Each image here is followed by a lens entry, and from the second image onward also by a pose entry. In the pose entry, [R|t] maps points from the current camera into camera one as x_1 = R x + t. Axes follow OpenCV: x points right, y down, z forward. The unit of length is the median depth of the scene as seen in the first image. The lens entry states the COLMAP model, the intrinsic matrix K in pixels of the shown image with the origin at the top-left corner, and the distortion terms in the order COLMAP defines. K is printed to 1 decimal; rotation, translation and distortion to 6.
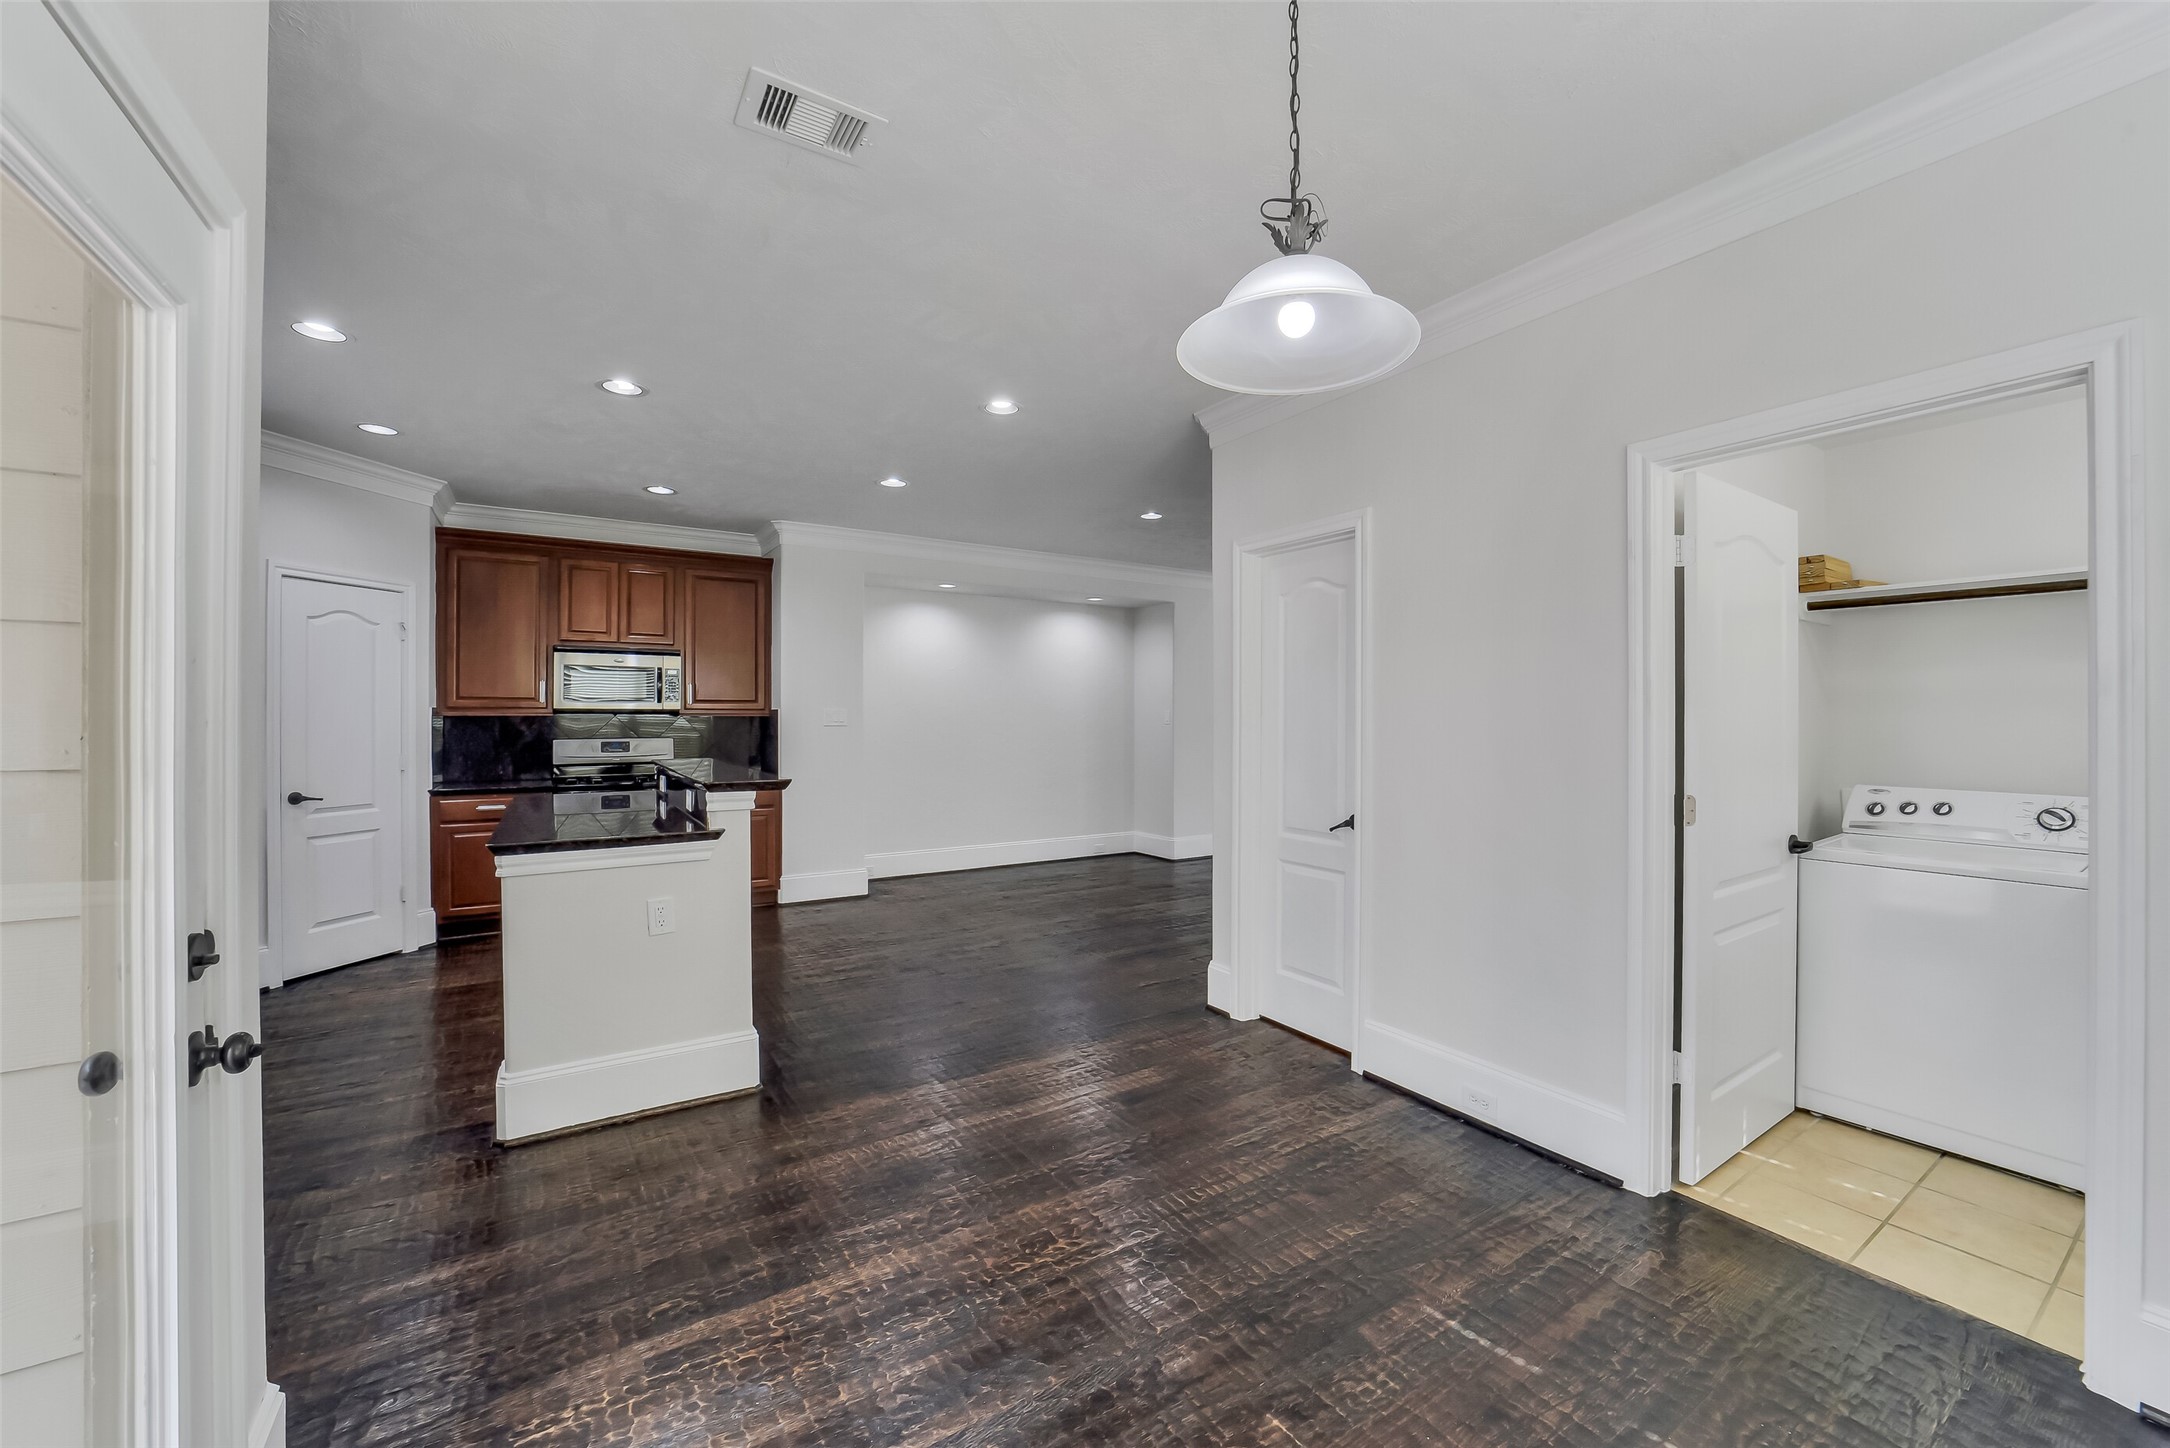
lens RADIAL K [[862.2, 0, 1095.4], [0, 862.2, 703.8], [0, 0, 1]] dist [-0.010415, -0.000227]
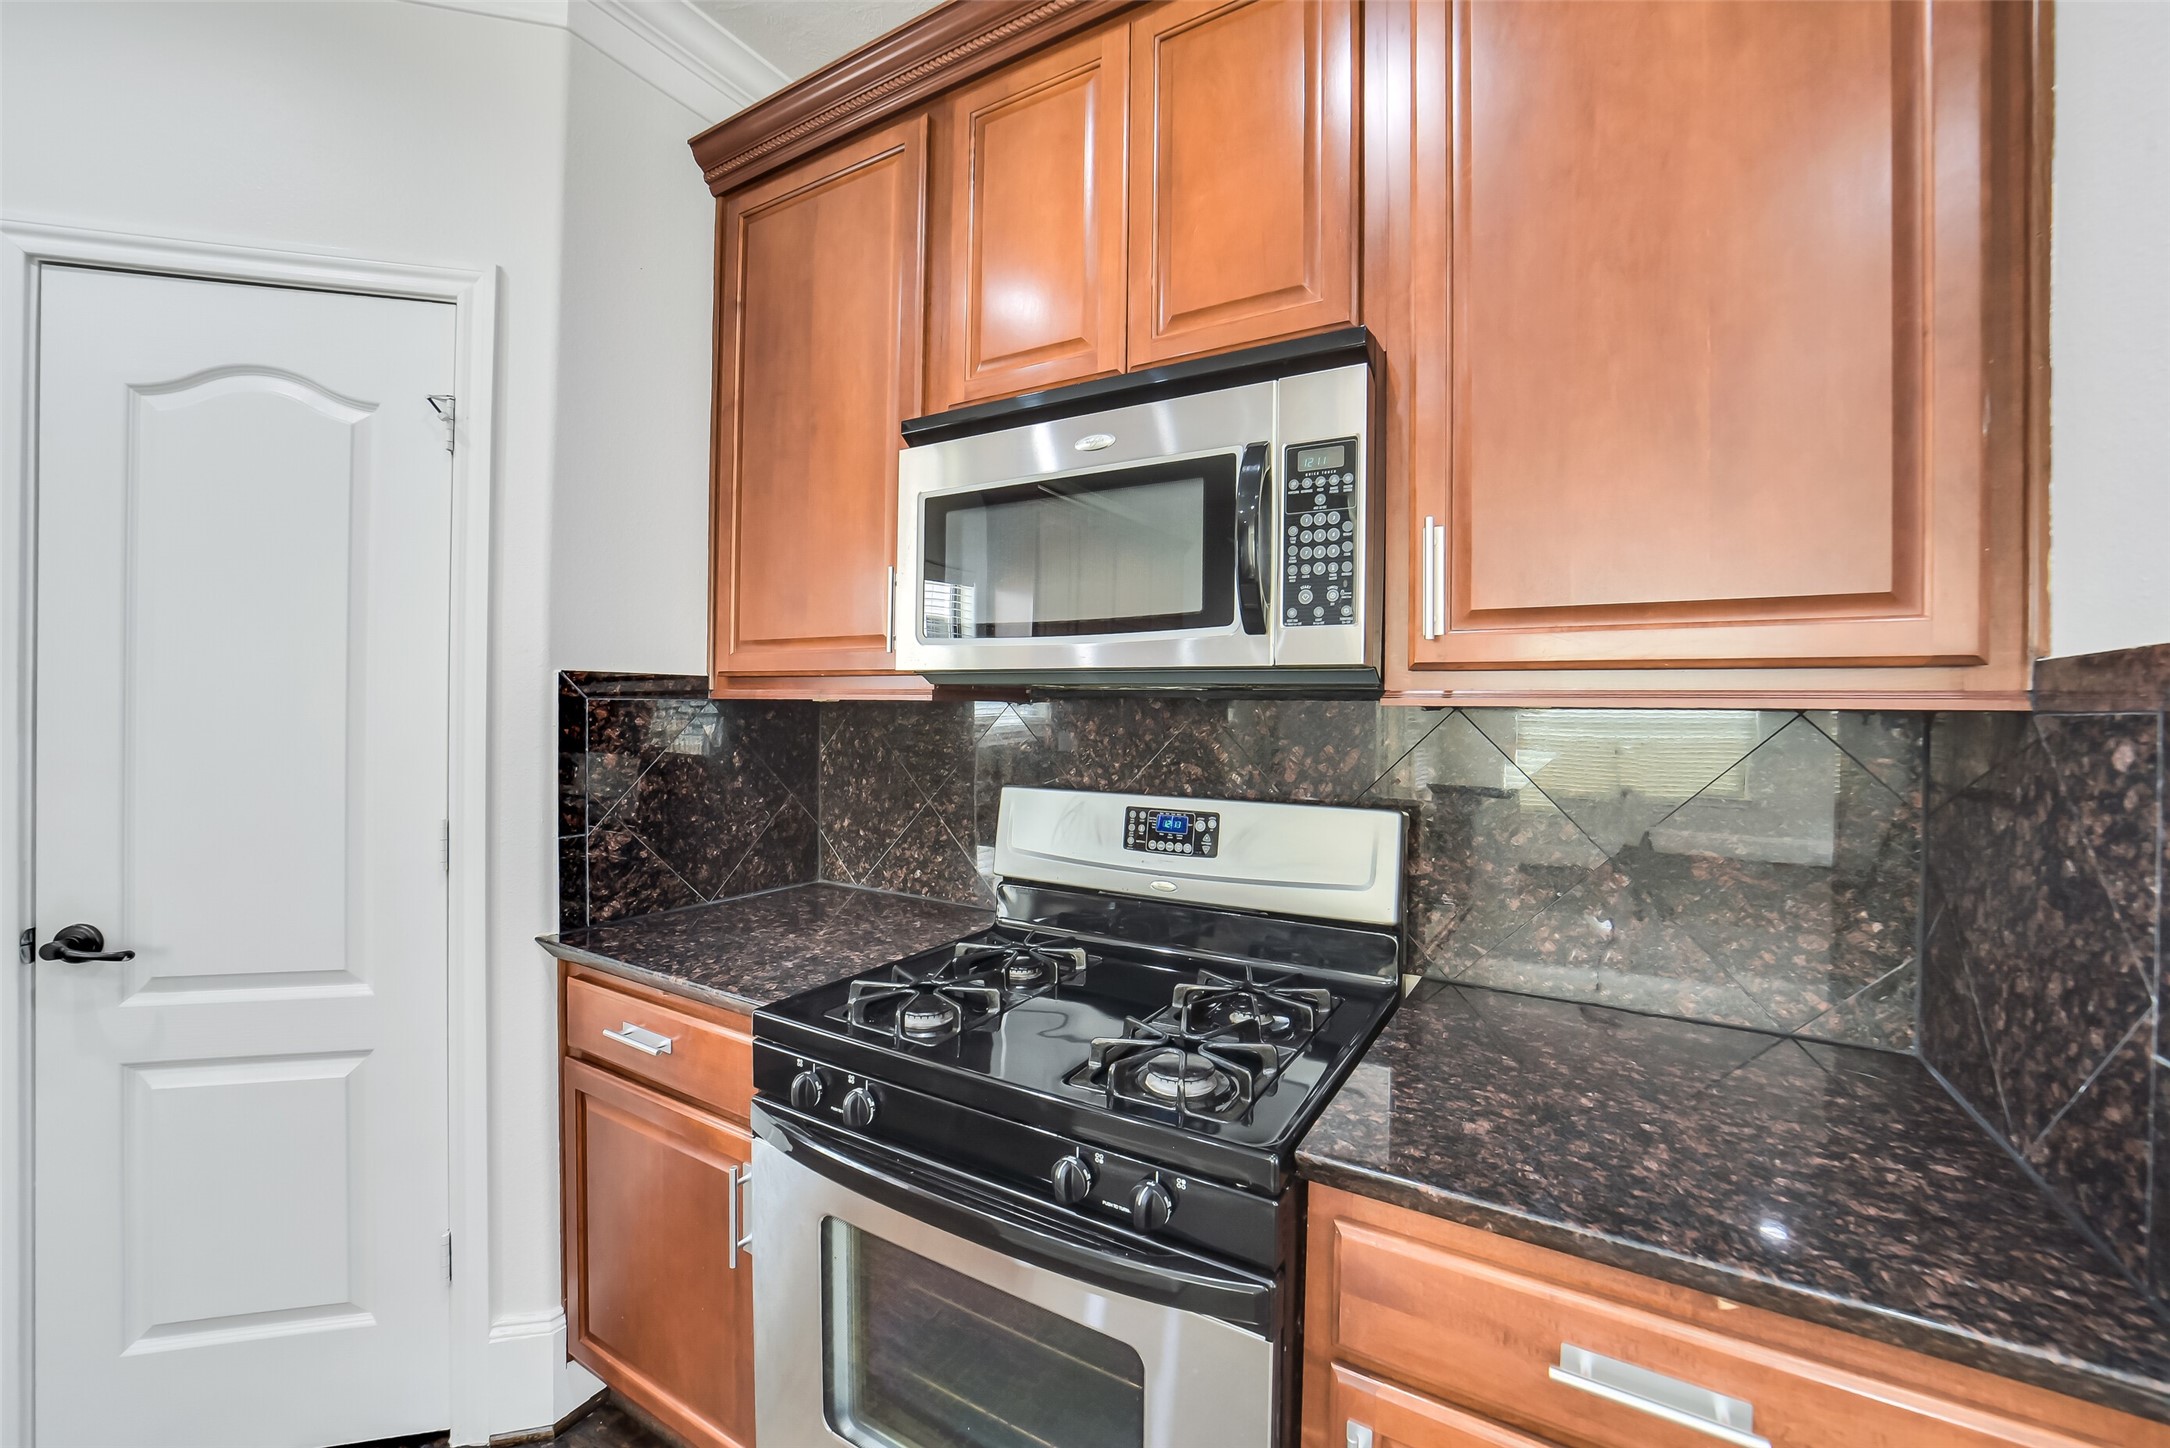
lens RADIAL K [[862.2, 0, 1095.4], [0, 862.2, 703.8], [0, 0, 1]] dist [-0.010415, -0.000227]
pose [[0.426444, -0.000273, -0.904514, -0.325679], [0.000824, 1.000000, 0.000086, 0.013379], [0.904514, -0.000783, 0.426444, 0.824951]]
